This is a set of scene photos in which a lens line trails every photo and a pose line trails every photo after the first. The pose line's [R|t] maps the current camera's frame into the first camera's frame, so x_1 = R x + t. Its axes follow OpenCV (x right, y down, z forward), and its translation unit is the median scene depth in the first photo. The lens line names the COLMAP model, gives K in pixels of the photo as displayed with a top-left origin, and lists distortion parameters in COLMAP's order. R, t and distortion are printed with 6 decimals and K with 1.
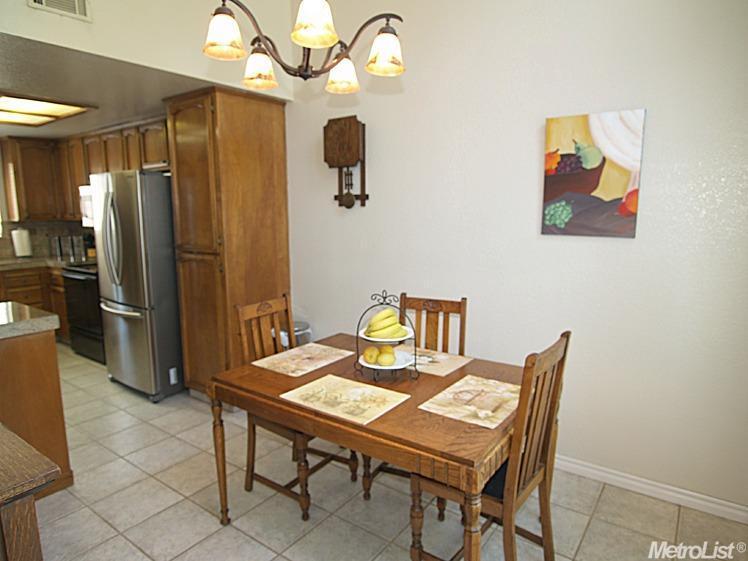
lens RADIAL K [[458.0, 0, 374.0], [0, 458.0, 280.5], [0, 0, 1]] dist [-0.023104, -0.001142]
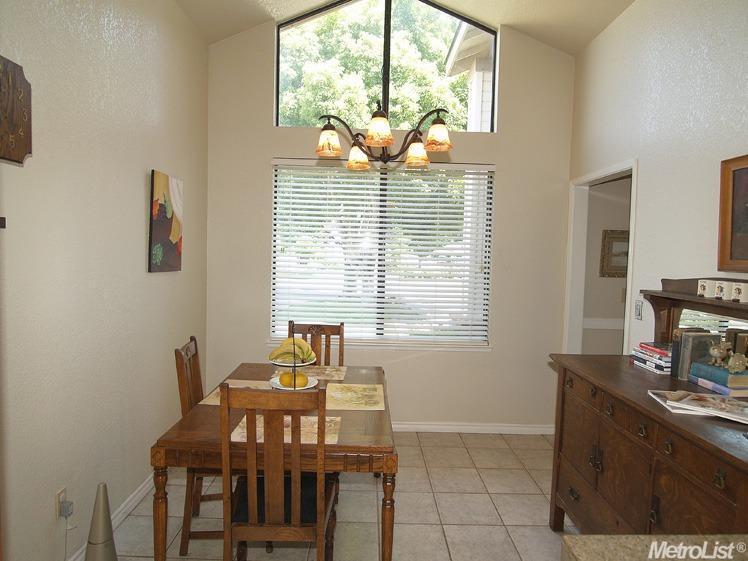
lens RADIAL K [[475.9, 0, 369.7], [0, 475.9, 278.9], [0, 0, 1]] dist [-0.021047, -0.002400]
pose [[-0.589258, -0.055394, 0.806043, -0.908256], [0.100149, 0.984945, 0.140903, -0.205431], [-0.801714, 0.163753, -0.574840, 1.311736]]
